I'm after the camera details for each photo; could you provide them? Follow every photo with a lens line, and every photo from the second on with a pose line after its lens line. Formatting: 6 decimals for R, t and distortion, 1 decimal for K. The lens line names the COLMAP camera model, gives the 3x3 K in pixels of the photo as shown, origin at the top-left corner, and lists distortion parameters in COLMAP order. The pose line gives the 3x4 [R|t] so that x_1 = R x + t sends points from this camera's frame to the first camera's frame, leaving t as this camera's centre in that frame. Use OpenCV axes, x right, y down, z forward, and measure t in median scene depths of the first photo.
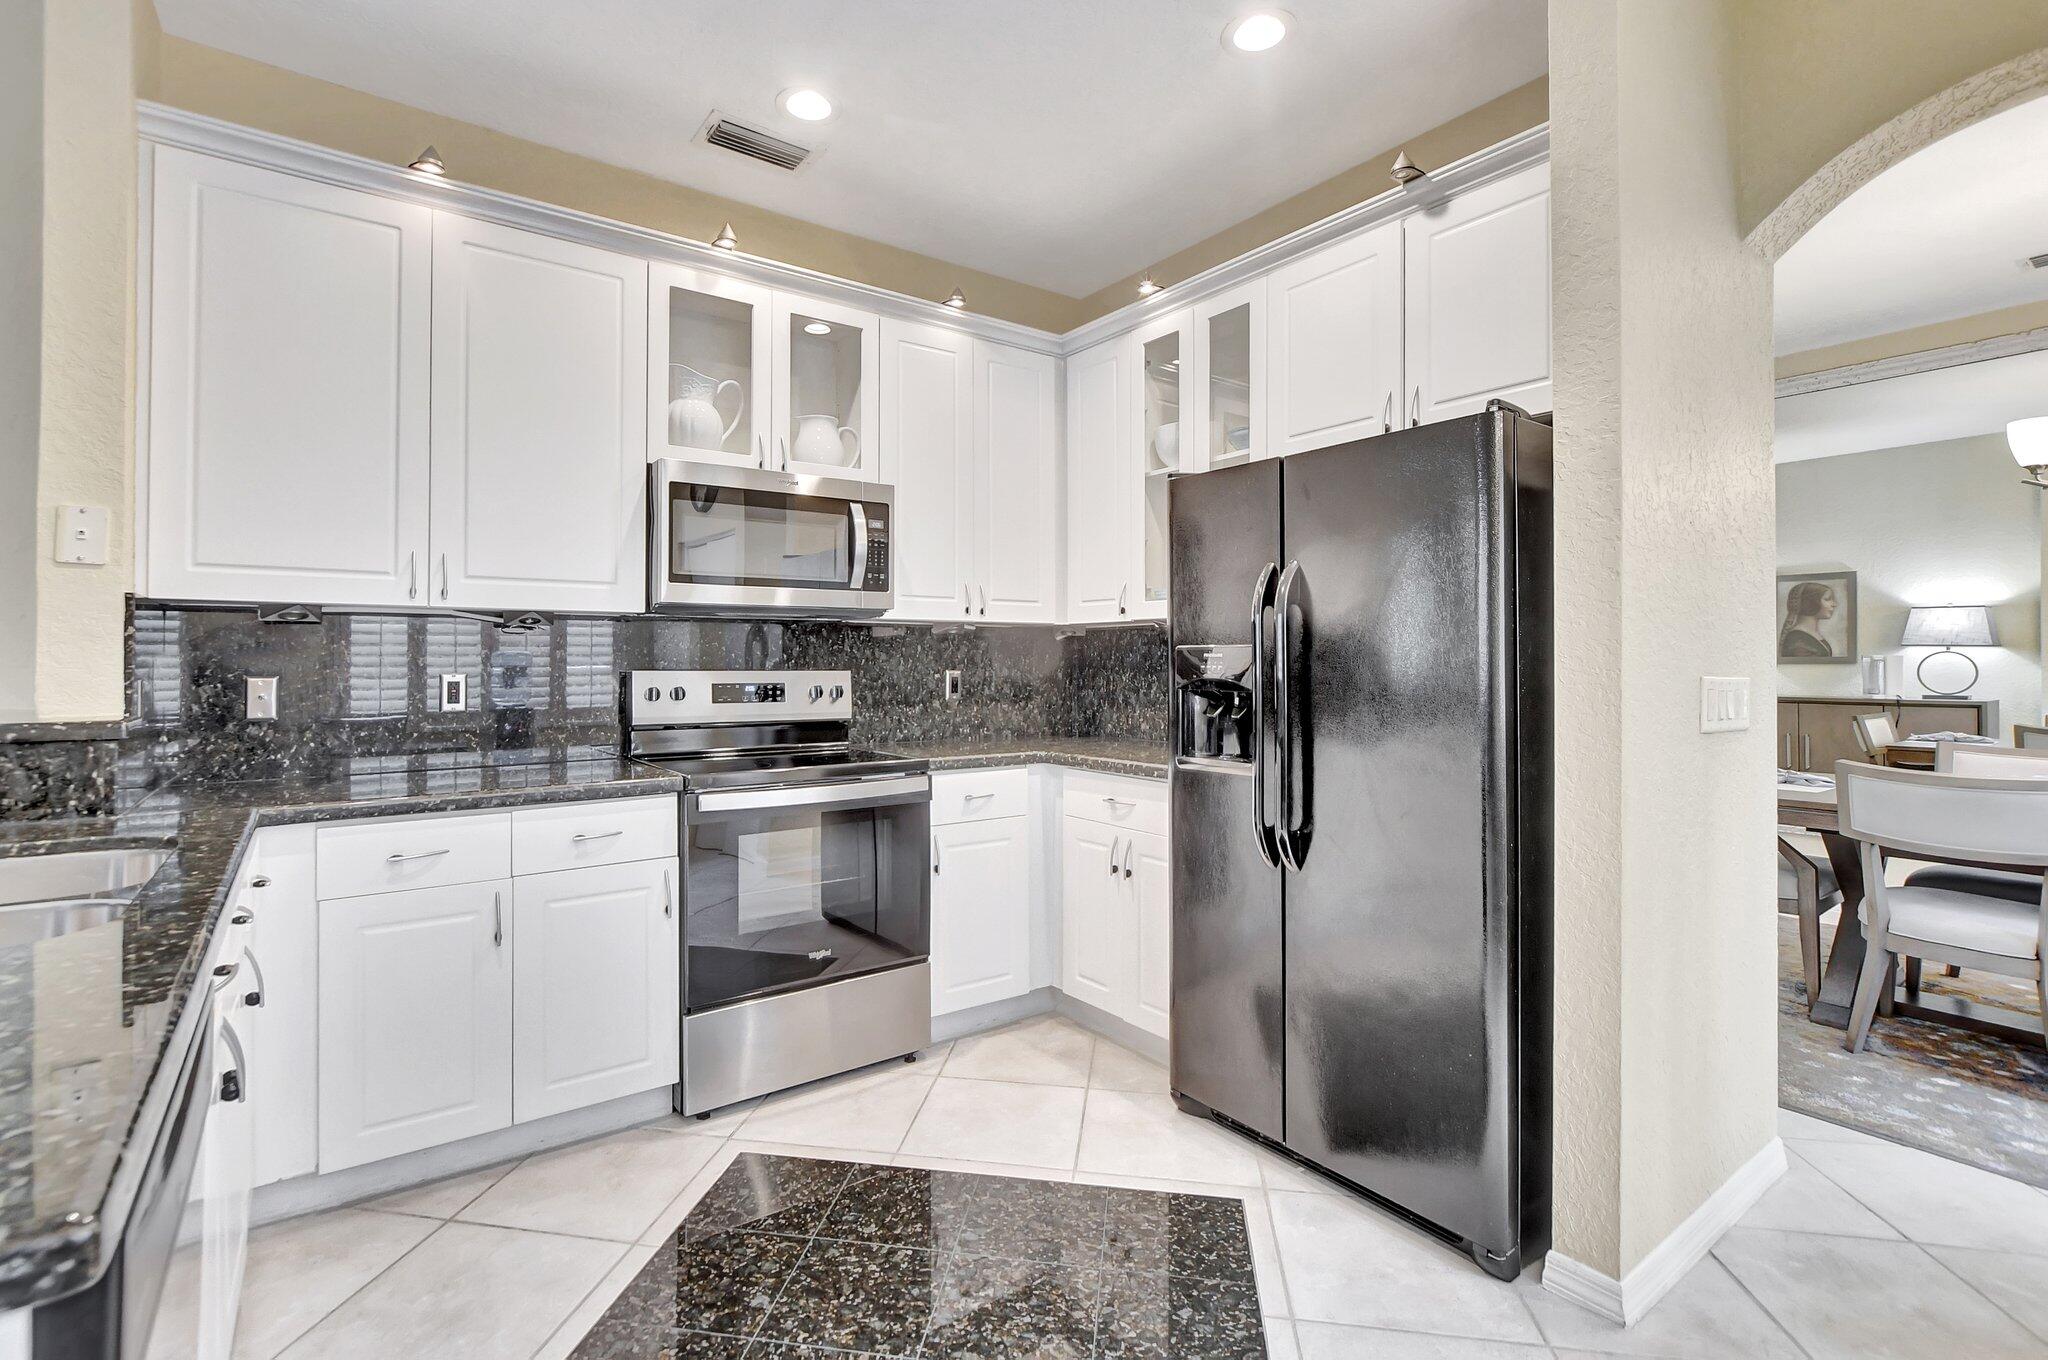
lens RADIAL K [[931.0, 0, 1014.1], [0, 931.0, 650.1], [0, 0, 1]] dist [-0.012124, 0.001851]
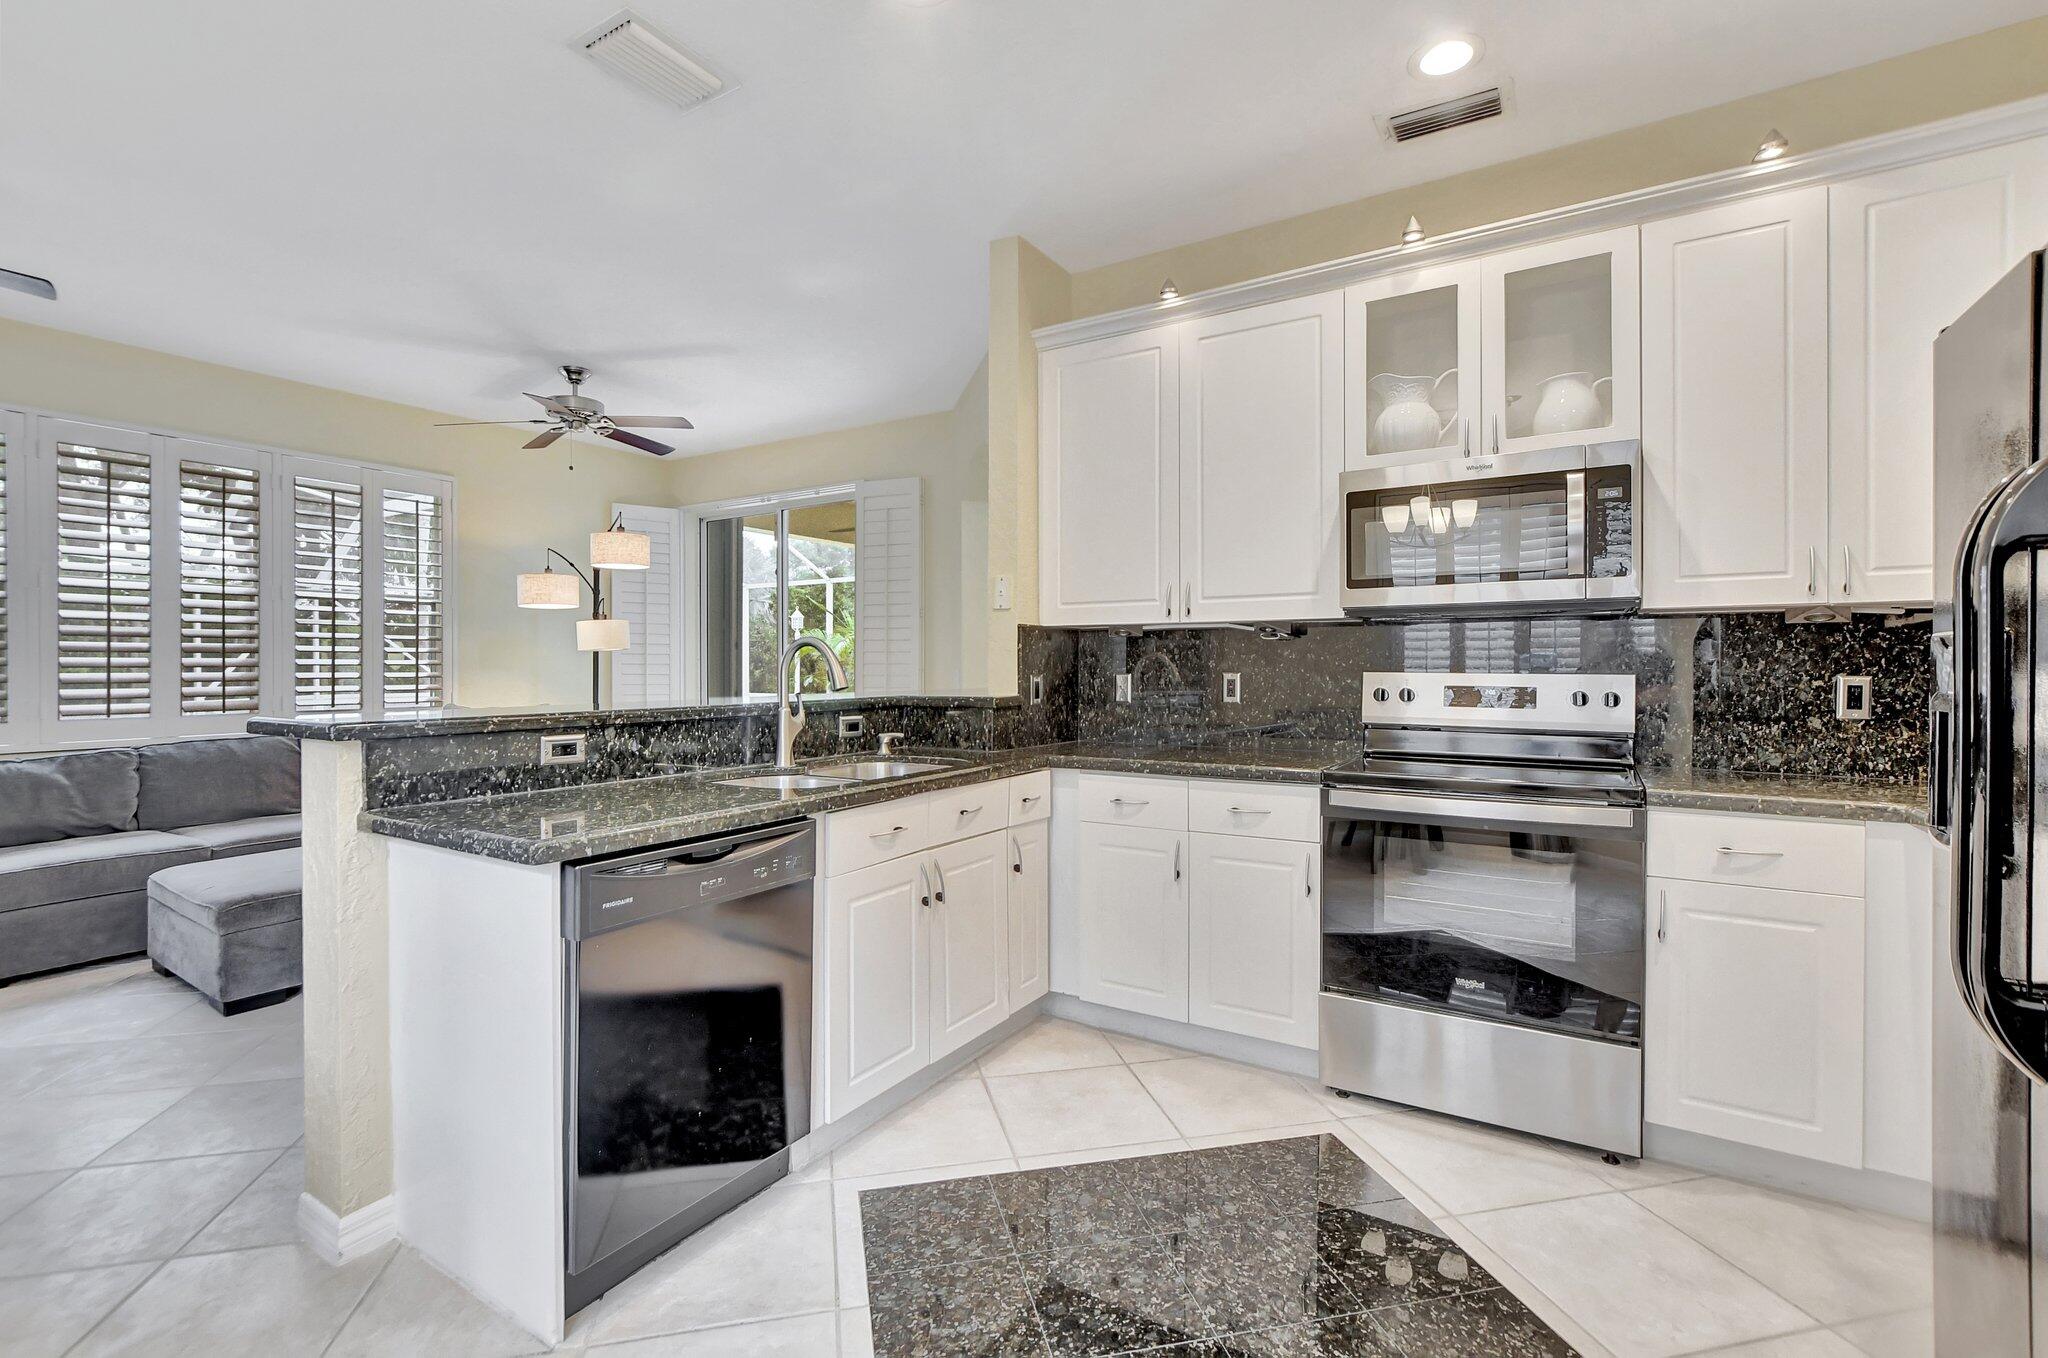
lens RADIAL K [[931.0, 0, 1029.3], [0, 931.0, 671.9], [0, 0, 1]] dist [-0.012124, 0.001851]
pose [[0.367466, 0.006057, -0.930017, 0.433188], [0.012850, 0.999850, 0.011590, 0.004573], [0.929948, -0.016210, 0.367333, 0.243214]]
